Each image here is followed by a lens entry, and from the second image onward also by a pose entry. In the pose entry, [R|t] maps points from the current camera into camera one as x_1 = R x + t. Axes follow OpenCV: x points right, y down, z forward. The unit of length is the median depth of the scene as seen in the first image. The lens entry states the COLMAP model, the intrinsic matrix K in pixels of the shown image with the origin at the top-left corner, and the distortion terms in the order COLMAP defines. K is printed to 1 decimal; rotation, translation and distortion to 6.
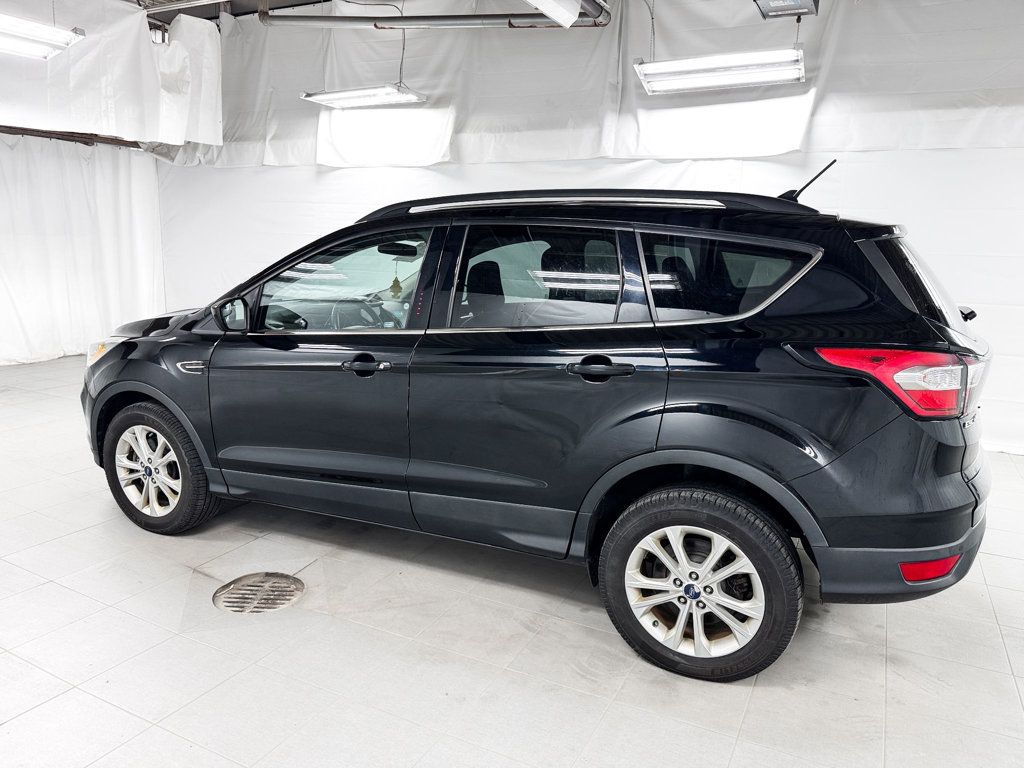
lens RADIAL K [[759.4, 0, 512.0], [0, 759.4, 384.0], [0, 0, 1]] dist [0.033769, -0.037412]
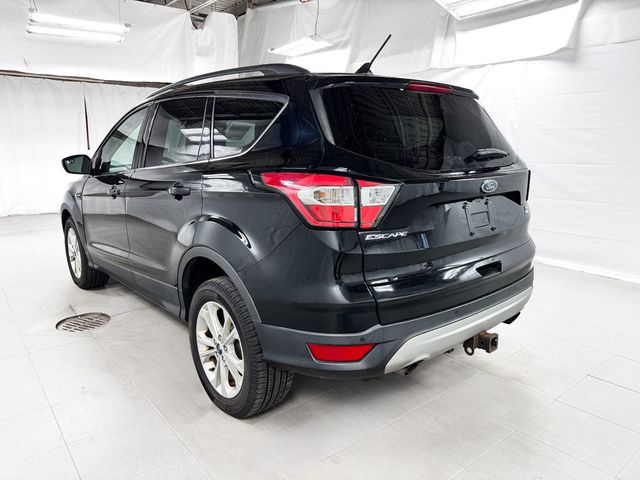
lens RADIAL K [[474.7, 0, 320.0], [0, 474.7, 240.0], [0, 0, 1]] dist [0.033769, -0.037412]
pose [[0.910658, 0.055505, -0.409417, 0.324954], [-0.055509, 0.998387, 0.011885, 0.021410], [0.409416, 0.011903, 0.912270, 0.115106]]
